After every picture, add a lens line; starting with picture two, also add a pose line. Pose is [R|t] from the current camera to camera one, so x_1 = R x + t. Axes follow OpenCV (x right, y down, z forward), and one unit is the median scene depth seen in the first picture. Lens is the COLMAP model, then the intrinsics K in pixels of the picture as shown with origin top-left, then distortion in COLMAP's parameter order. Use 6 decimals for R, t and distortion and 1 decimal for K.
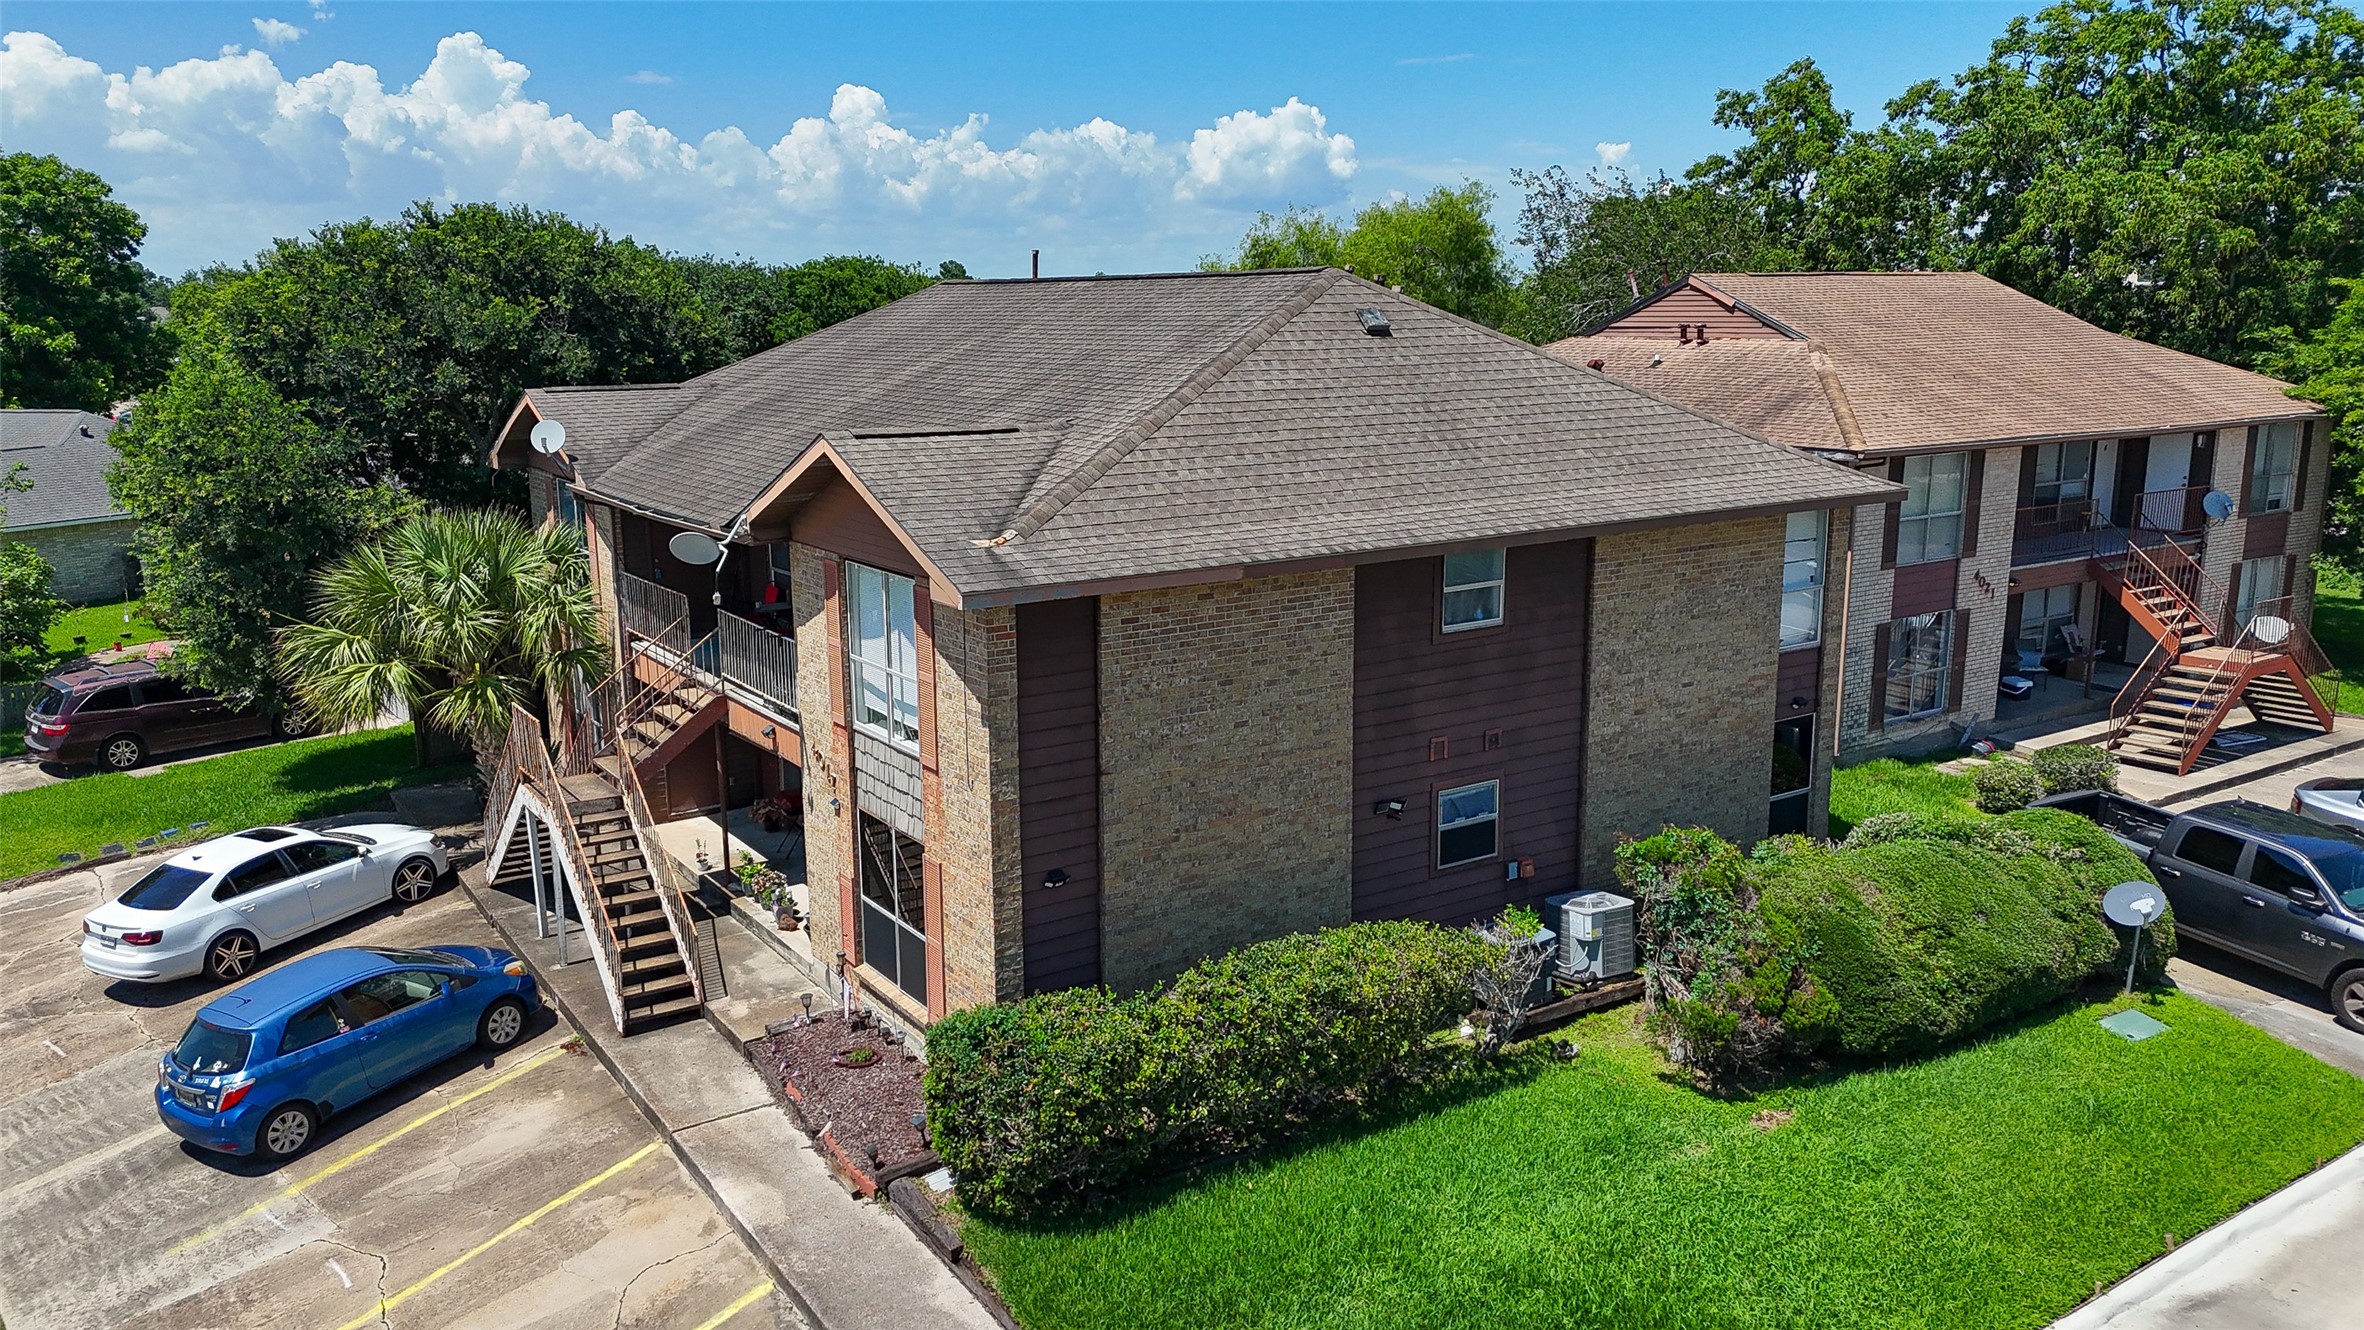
lens RADIAL K [[1737.9, 0, 1170.8], [0, 1737.9, 651.7], [0, 0, 1]] dist [0.085232, -0.084867]
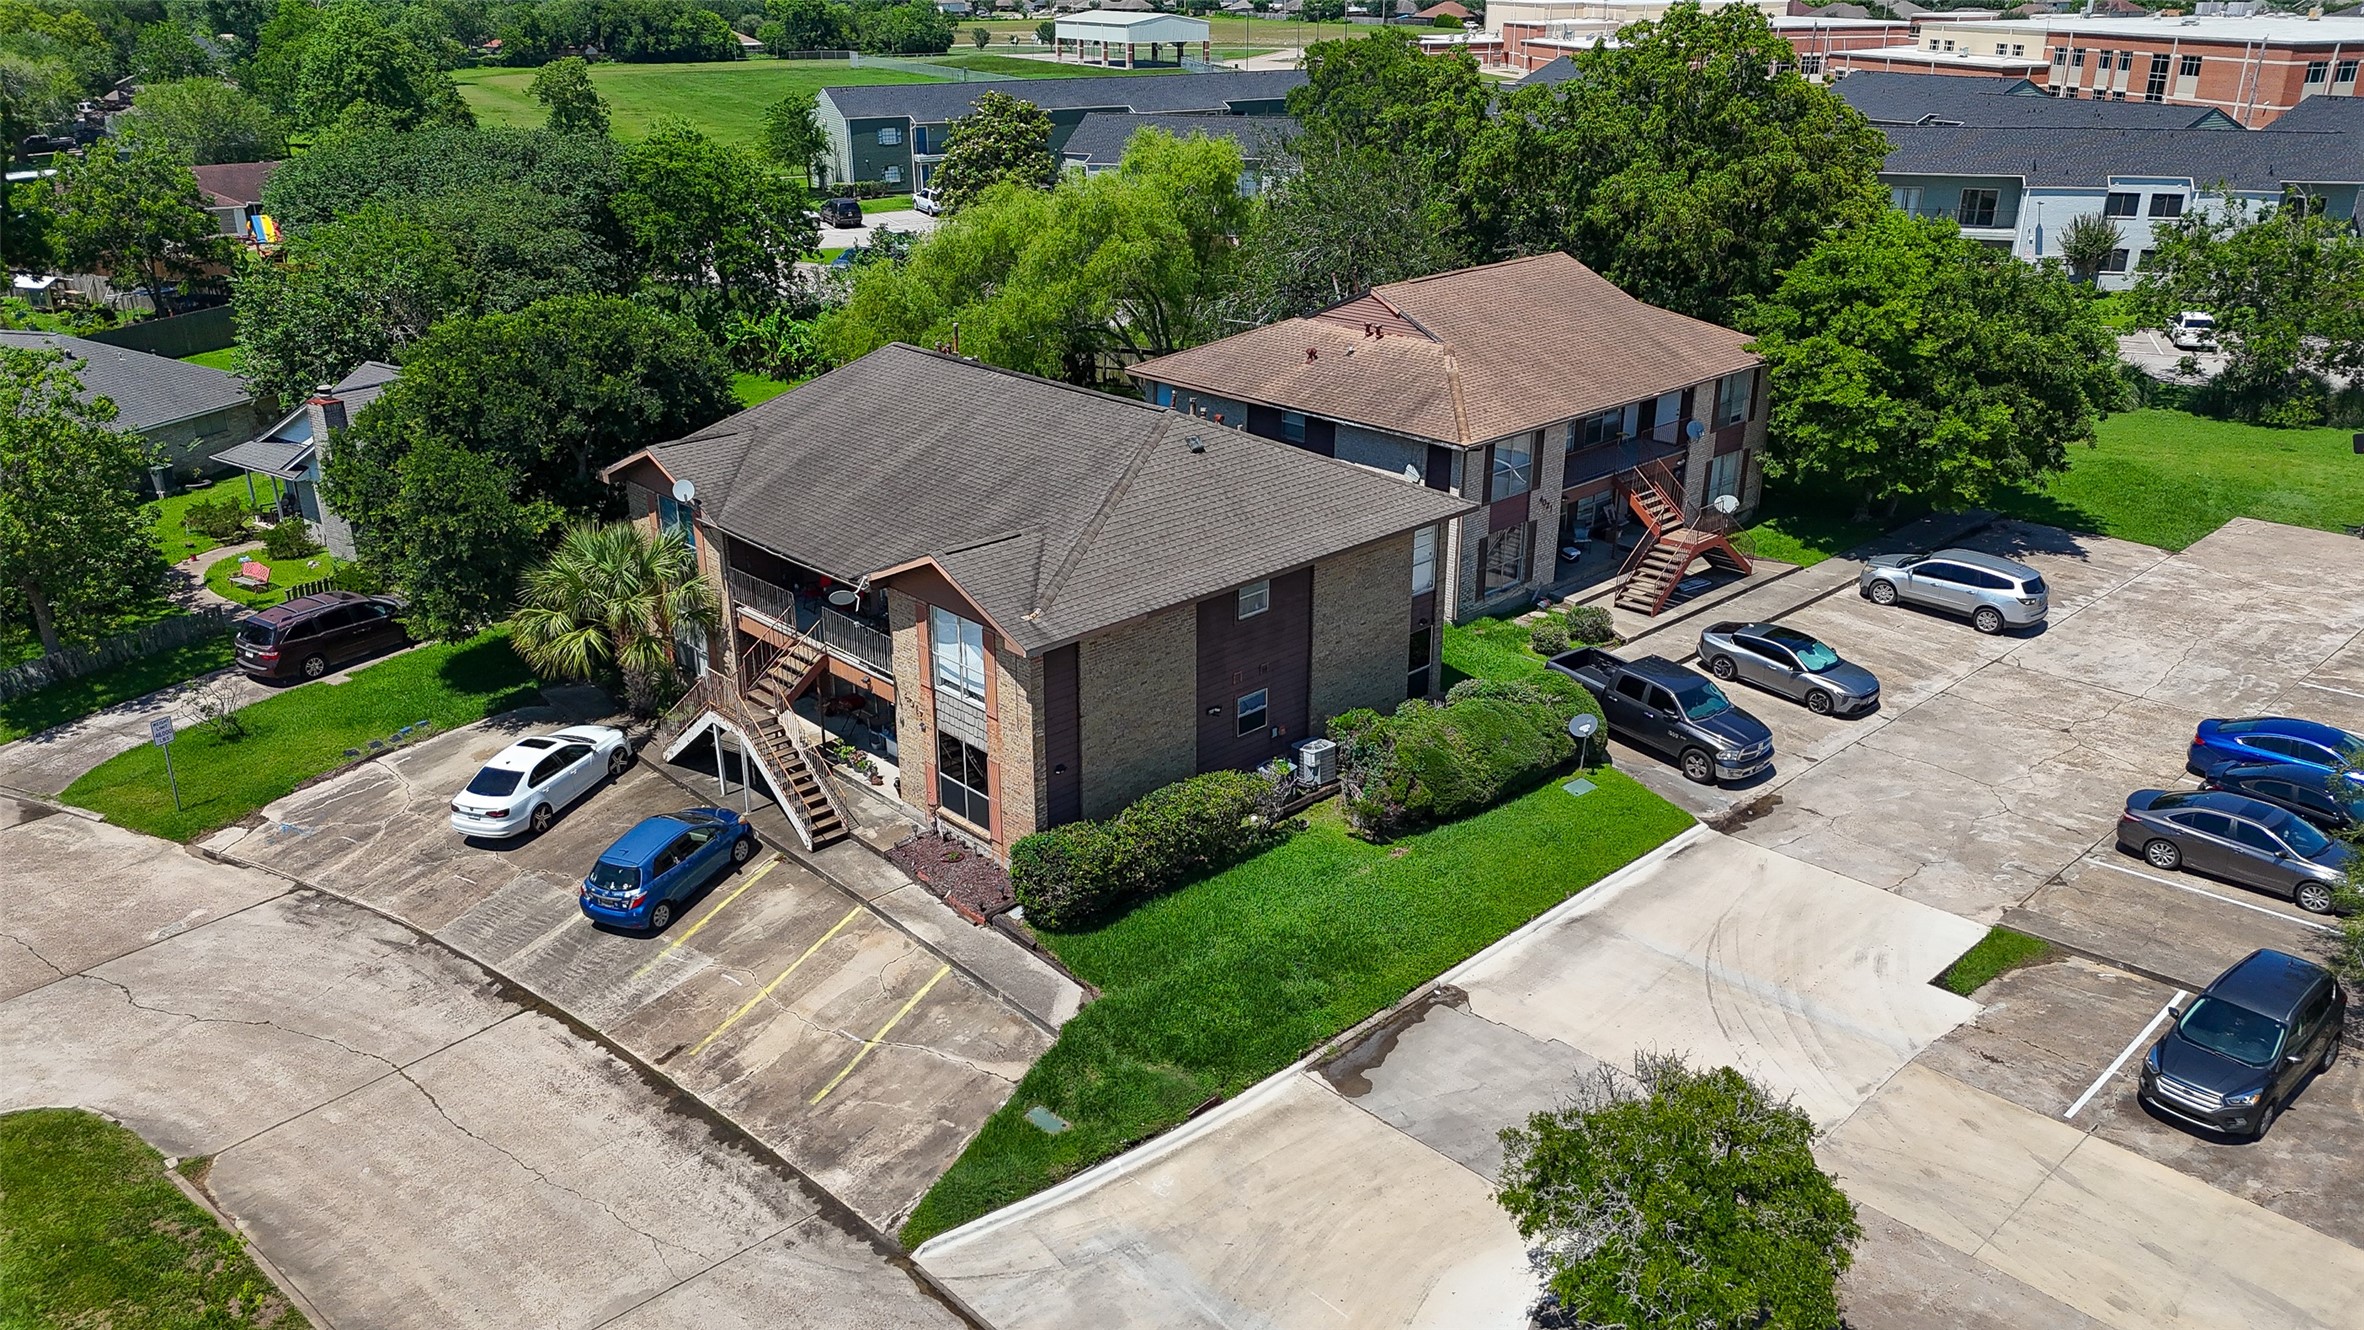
lens RADIAL K [[1737.9, 0, 1177.9], [0, 1737.9, 658.4], [0, 0, 1]] dist [0.085232, -0.084867]
pose [[0.986611, -0.058503, 0.152239, -0.197168], [0.031079, 0.983785, 0.176639, -0.299556], [-0.160104, -0.169542, 0.972431, -0.832788]]
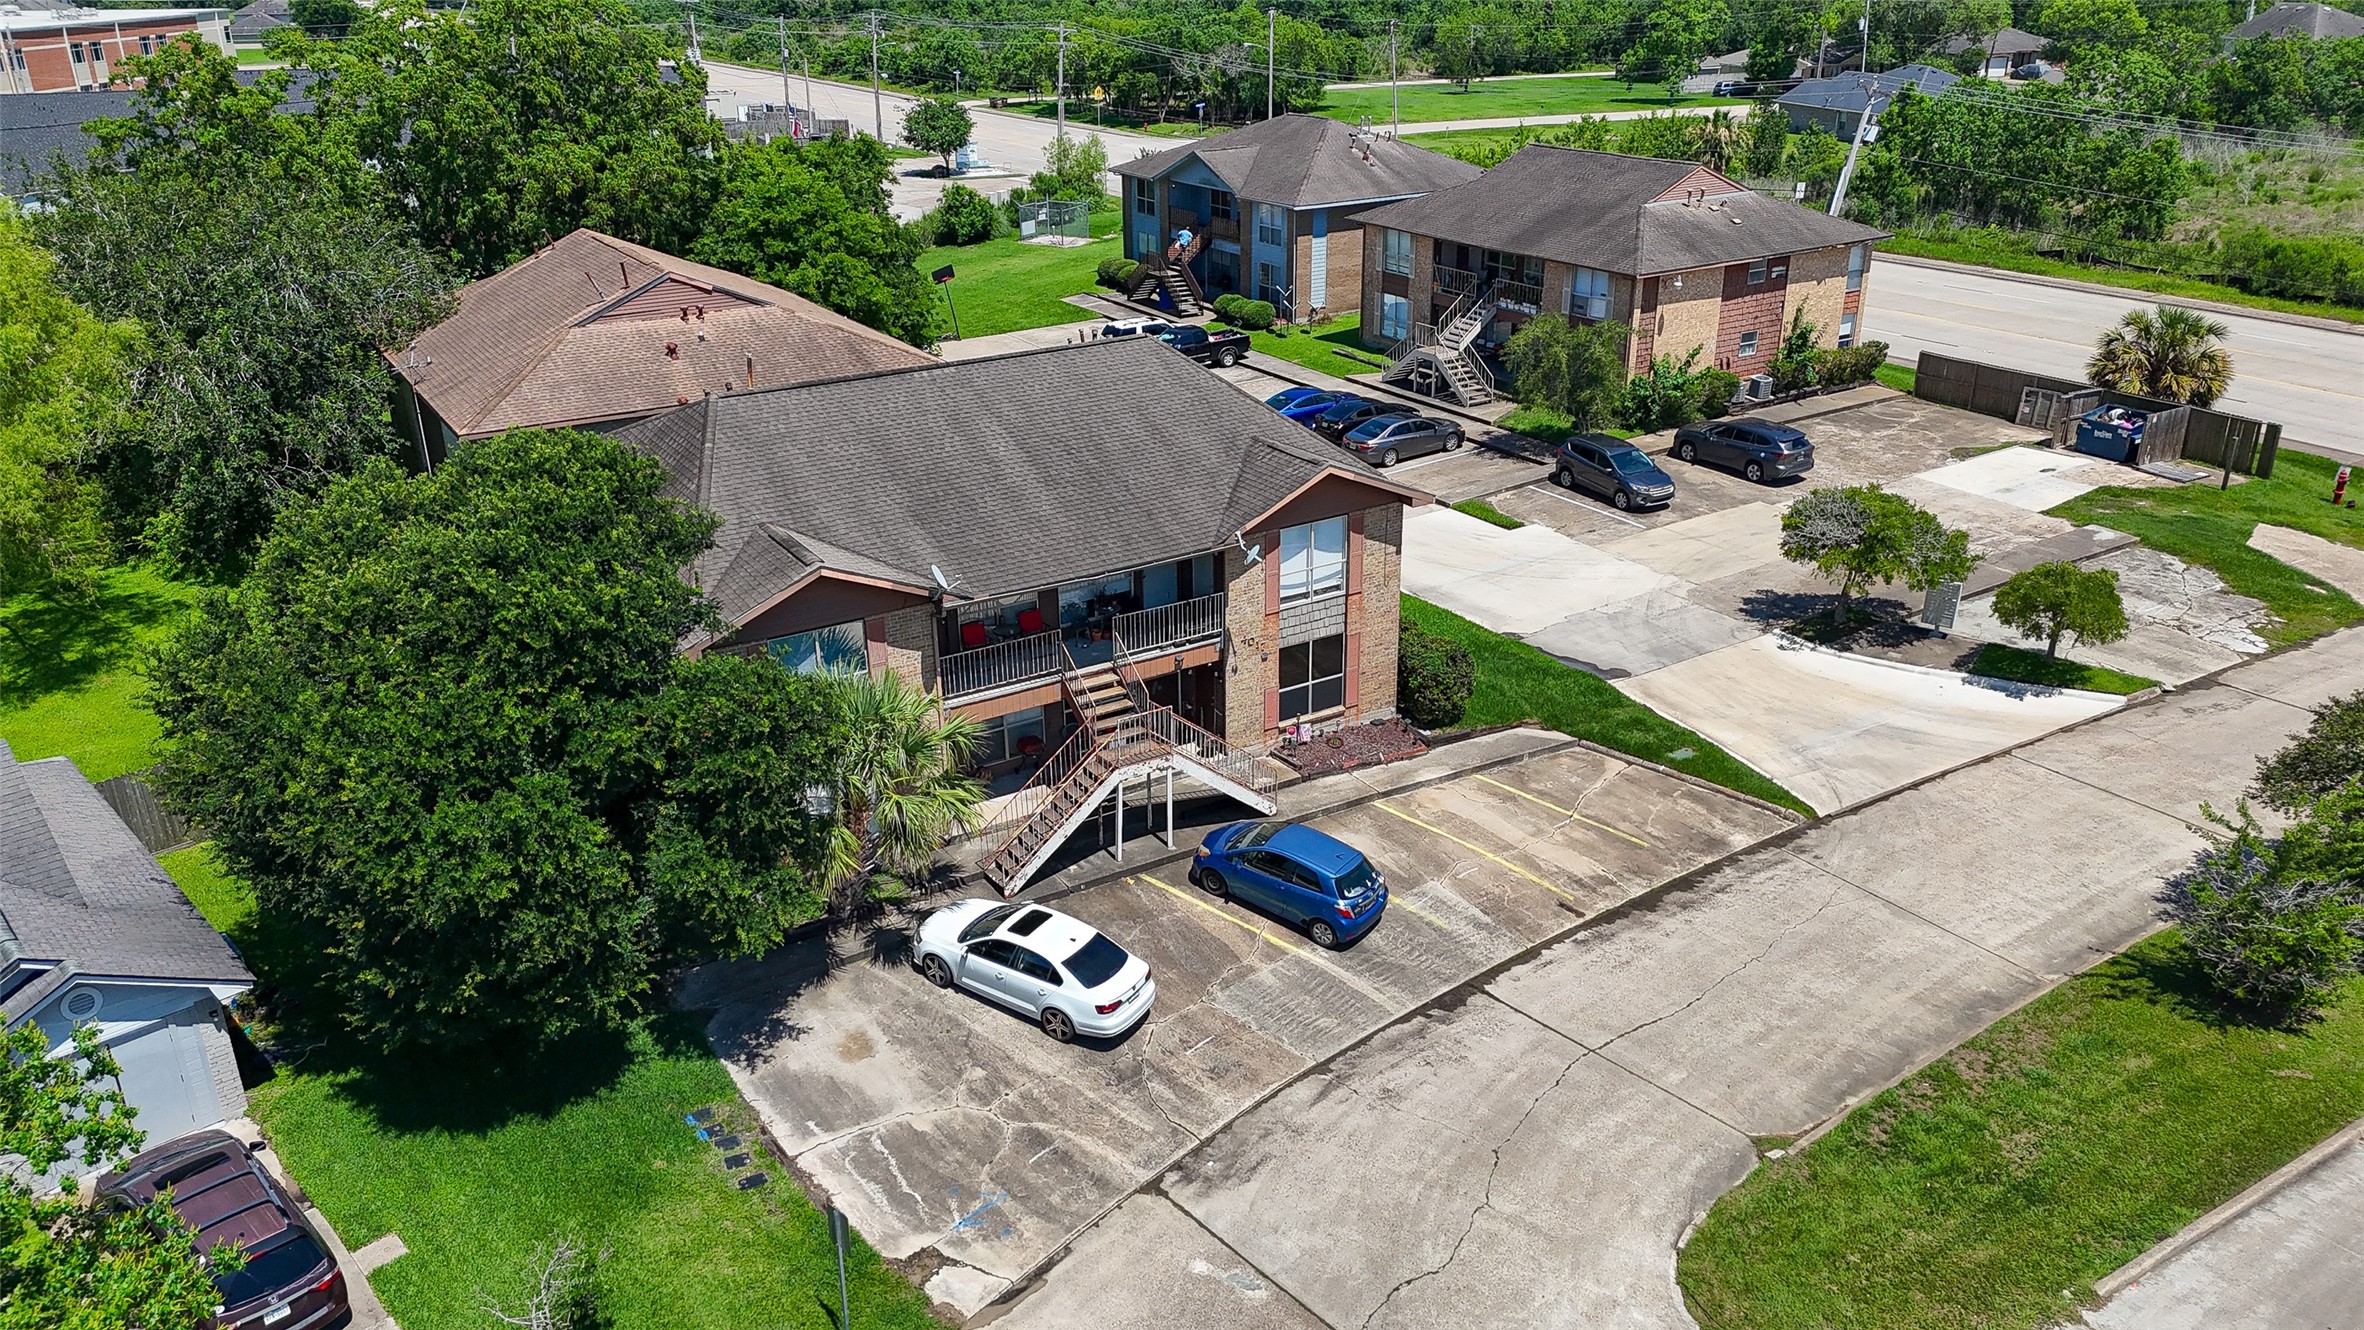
lens RADIAL K [[1737.9, 0, 1180.7], [0, 1737.9, 667.1], [0, 0, 1]] dist [0.085232, -0.084867]
pose [[0.037518, -0.379968, 0.924238, -1.954477], [0.212979, 0.906680, 0.364104, -0.615295], [-0.976336, 0.183183, 0.114942, 0.853645]]
